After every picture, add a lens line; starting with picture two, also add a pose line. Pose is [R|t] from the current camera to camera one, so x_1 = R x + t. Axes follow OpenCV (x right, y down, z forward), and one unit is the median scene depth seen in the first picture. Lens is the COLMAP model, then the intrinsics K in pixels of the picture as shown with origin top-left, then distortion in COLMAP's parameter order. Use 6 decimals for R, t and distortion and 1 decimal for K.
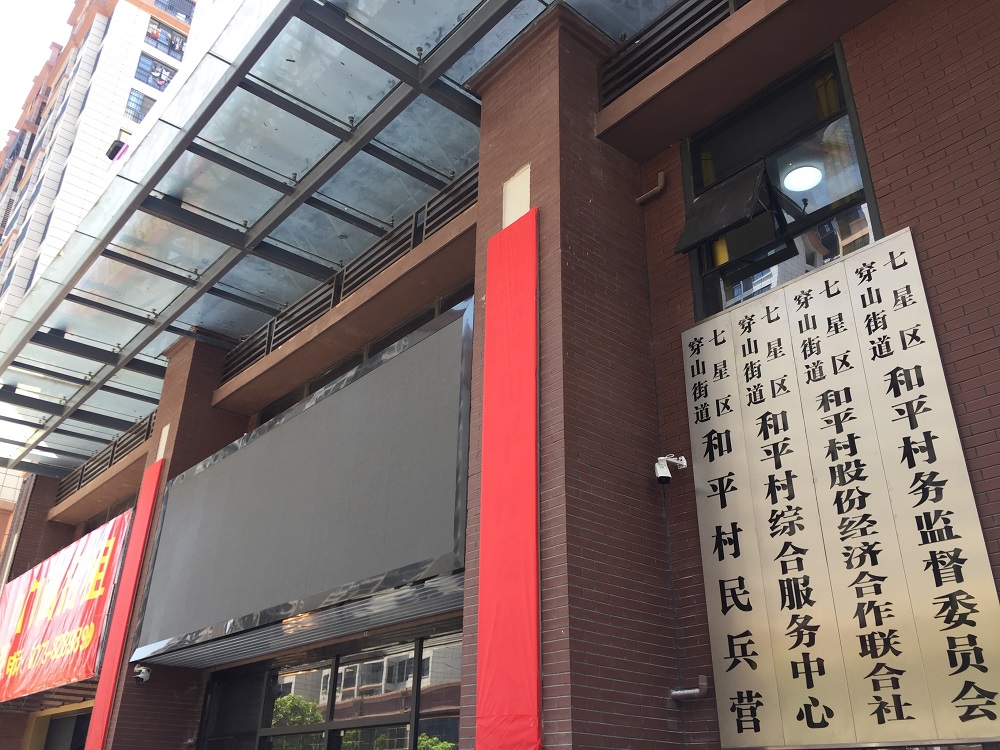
lens RADIAL K [[850.1, 0, 496.1], [0, 850.1, 377.2], [0, 0, 1]] dist [0.080176, -0.085509]
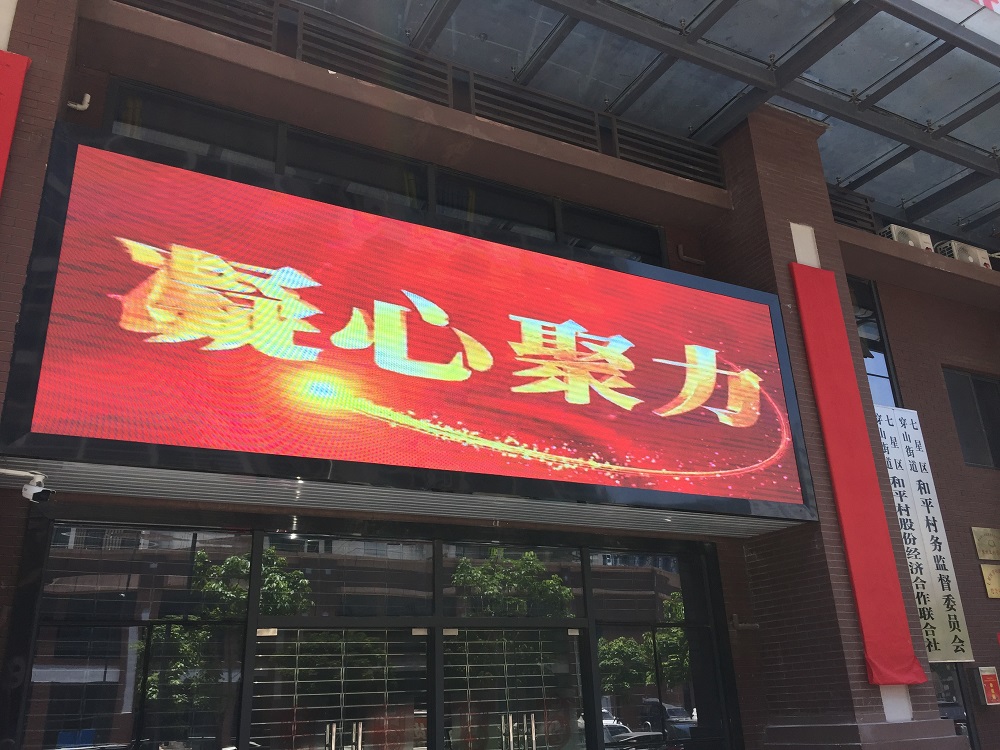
lens RADIAL K [[850.1, 0, 490.2], [0, 850.1, 371.2], [0, 0, 1]] dist [0.080176, -0.085509]
pose [[0.228678, 0.328279, 0.916482, -1.672767], [-0.394399, 0.891949, -0.221082, 0.597303], [-0.890031, -0.310903, 0.333442, 1.290659]]
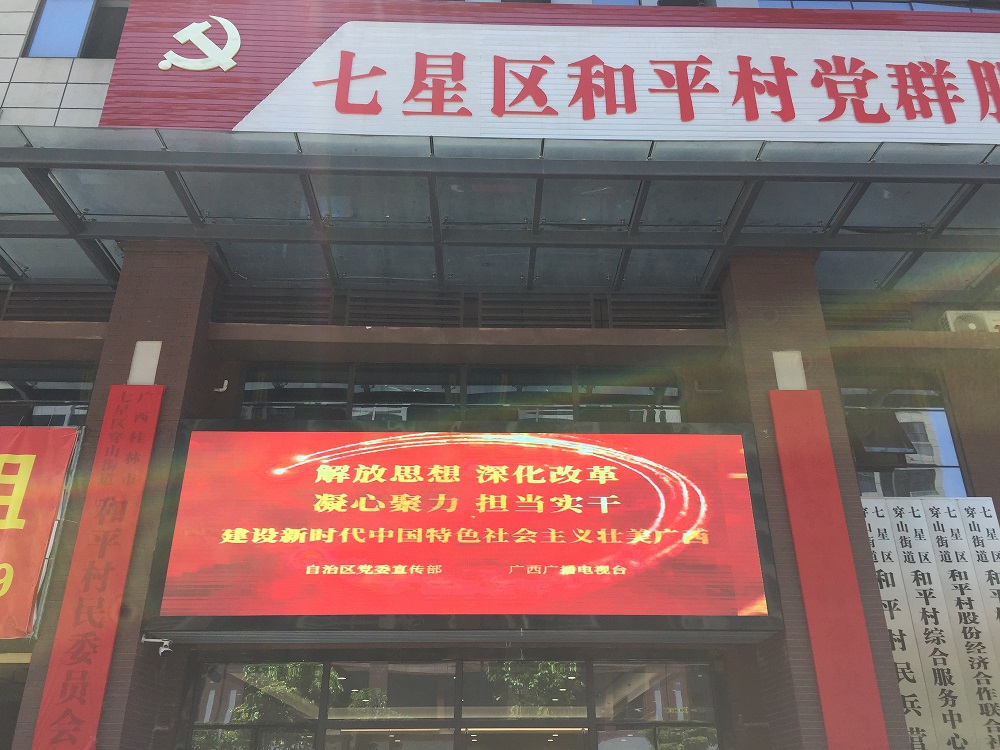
lens RADIAL K [[850.1, 0, 499.9], [0, 850.1, 371.9], [0, 0, 1]] dist [0.080176, -0.085509]
pose [[0.633593, 0.314391, 0.706908, -1.803149], [-0.327288, 0.936844, -0.123309, 0.177607], [-0.701030, -0.153234, 0.696474, 0.469475]]
